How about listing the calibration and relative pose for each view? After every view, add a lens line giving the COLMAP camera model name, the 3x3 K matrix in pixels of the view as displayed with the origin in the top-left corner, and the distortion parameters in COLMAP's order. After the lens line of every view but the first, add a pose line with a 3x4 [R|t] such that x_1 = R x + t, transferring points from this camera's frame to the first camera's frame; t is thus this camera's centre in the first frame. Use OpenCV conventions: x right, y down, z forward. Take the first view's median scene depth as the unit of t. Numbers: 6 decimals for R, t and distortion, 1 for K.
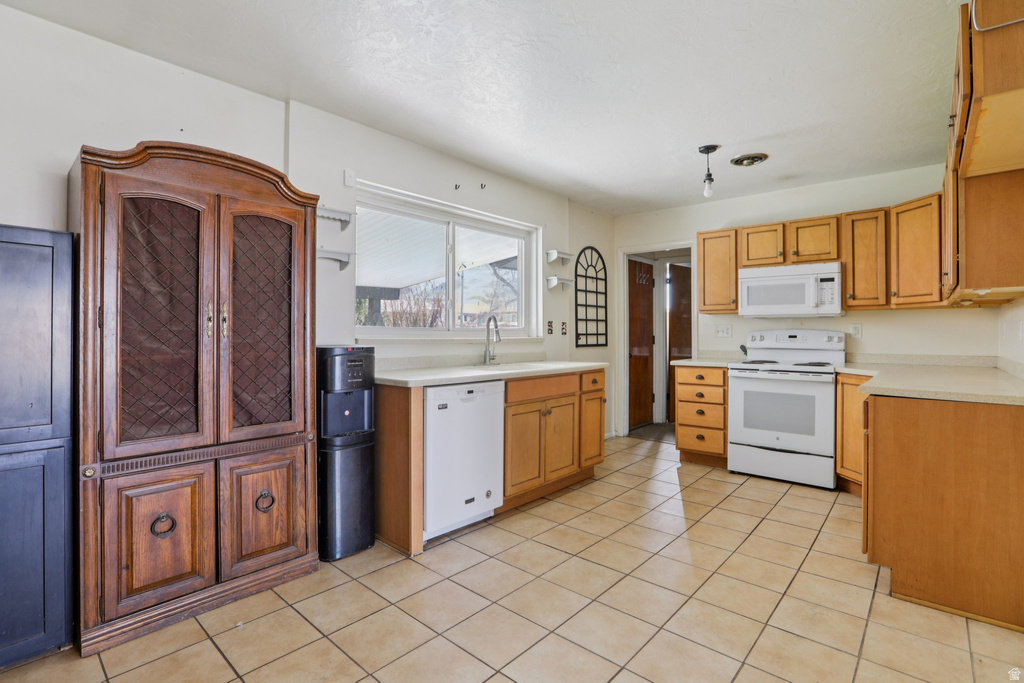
lens RADIAL K [[485.3, 0, 512.0], [0, 485.3, 341.5], [0, 0, 1]] dist [-0.046708, 0.031142]
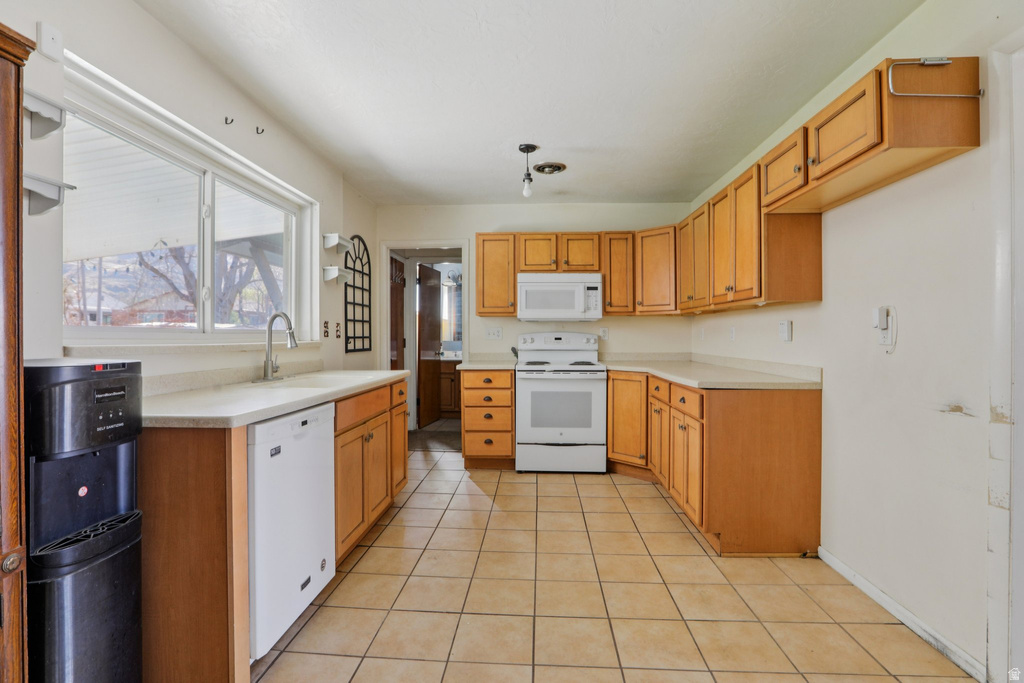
lens RADIAL K [[485.3, 0, 512.0], [0, 485.3, 341.5], [0, 0, 1]] dist [-0.046708, 0.031142]
pose [[0.791643, -0.009073, 0.610916, -0.196150], [0.012480, 0.999921, -0.001321, -0.004161], [-0.610856, 0.008670, 0.791694, 0.212340]]
